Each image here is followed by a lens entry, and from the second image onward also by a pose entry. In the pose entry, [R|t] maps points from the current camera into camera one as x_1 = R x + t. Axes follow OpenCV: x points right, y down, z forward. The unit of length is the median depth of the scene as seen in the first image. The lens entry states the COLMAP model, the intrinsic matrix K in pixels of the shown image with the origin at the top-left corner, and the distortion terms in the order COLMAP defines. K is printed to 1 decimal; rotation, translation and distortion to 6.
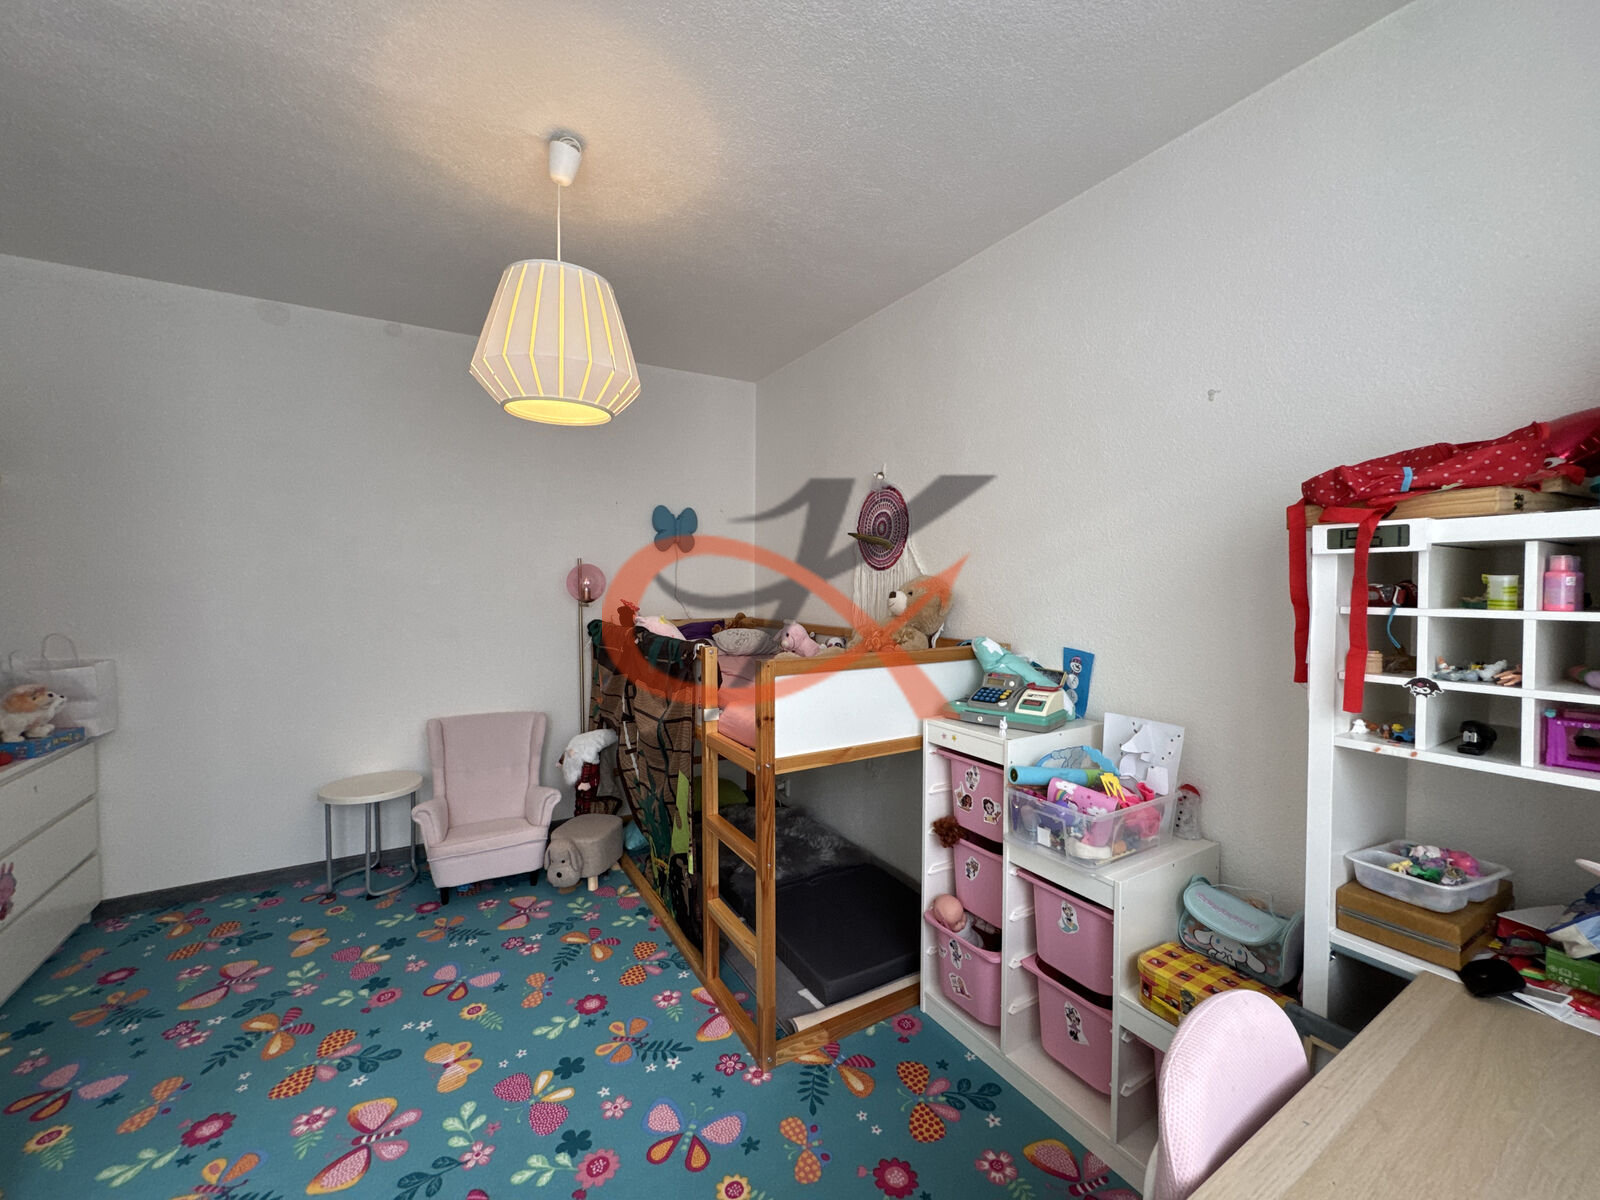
lens RADIAL K [[638.6, 0, 800.3], [0, 638.6, 596.9], [0, 0, 1]] dist [-0.003009, -0.000050]
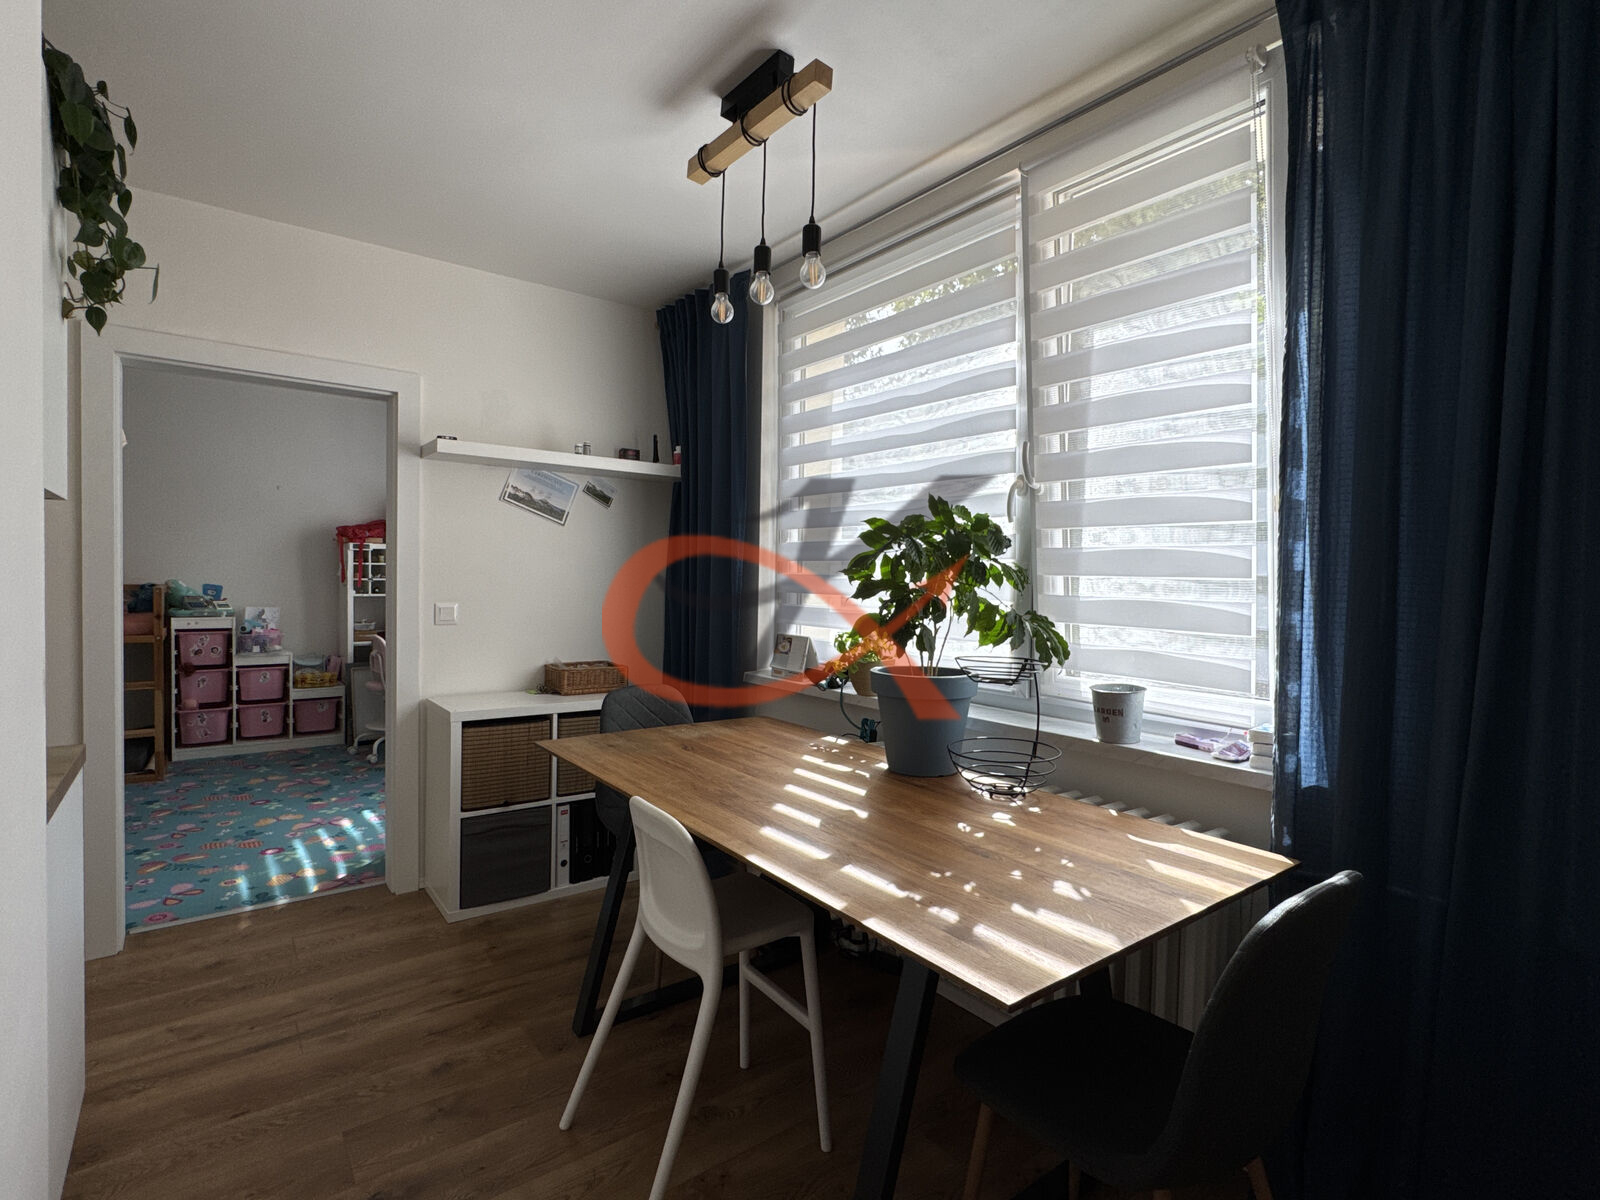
lens RADIAL K [[786.6, 0, 799.8], [0, 786.6, 596.5], [0, 0, 1]] dist [0.000069, 0.000265]
pose [[-0.108925, -0.032169, 0.993529, -3.139682], [0.004021, 0.999454, 0.032802, 0.054931], [-0.994042, 0.007568, -0.108737, -0.912579]]
